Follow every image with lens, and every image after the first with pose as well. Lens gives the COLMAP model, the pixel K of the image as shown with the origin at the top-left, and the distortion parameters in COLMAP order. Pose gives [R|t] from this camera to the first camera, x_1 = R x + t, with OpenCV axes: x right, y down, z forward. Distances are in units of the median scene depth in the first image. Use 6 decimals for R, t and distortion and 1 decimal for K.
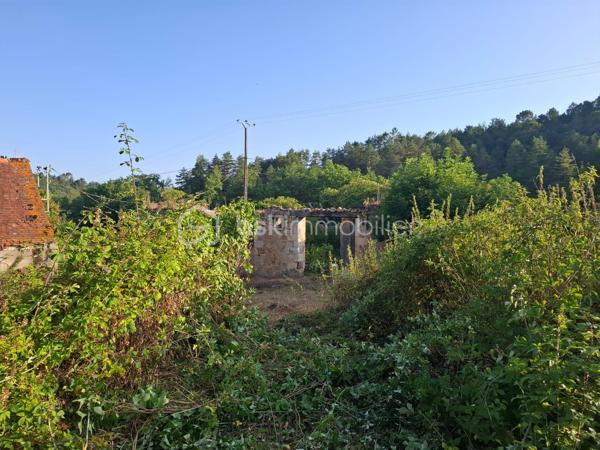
lens RADIAL K [[414.1, 0, 298.3], [0, 414.1, 230.7], [0, 0, 1]] dist [0.073880, -0.077913]
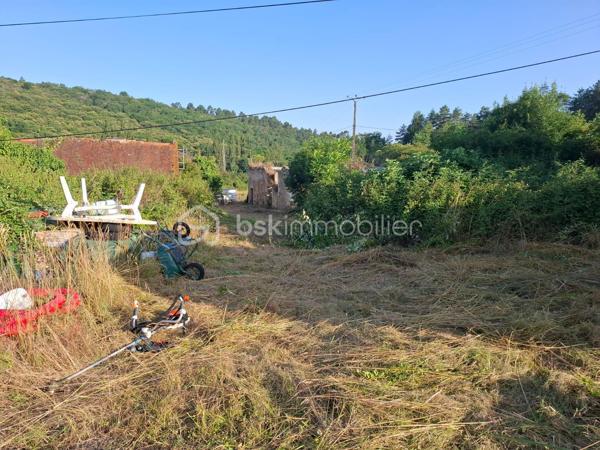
lens RADIAL K [[414.1, 0, 297.3], [0, 414.1, 229.1], [0, 0, 1]] dist [0.073880, -0.077913]
pose [[0.807722, 0.093506, -0.582101, 0.888541], [-0.030323, 0.992625, 0.117375, -0.006767], [0.588783, -0.077156, 0.804600, -0.278119]]
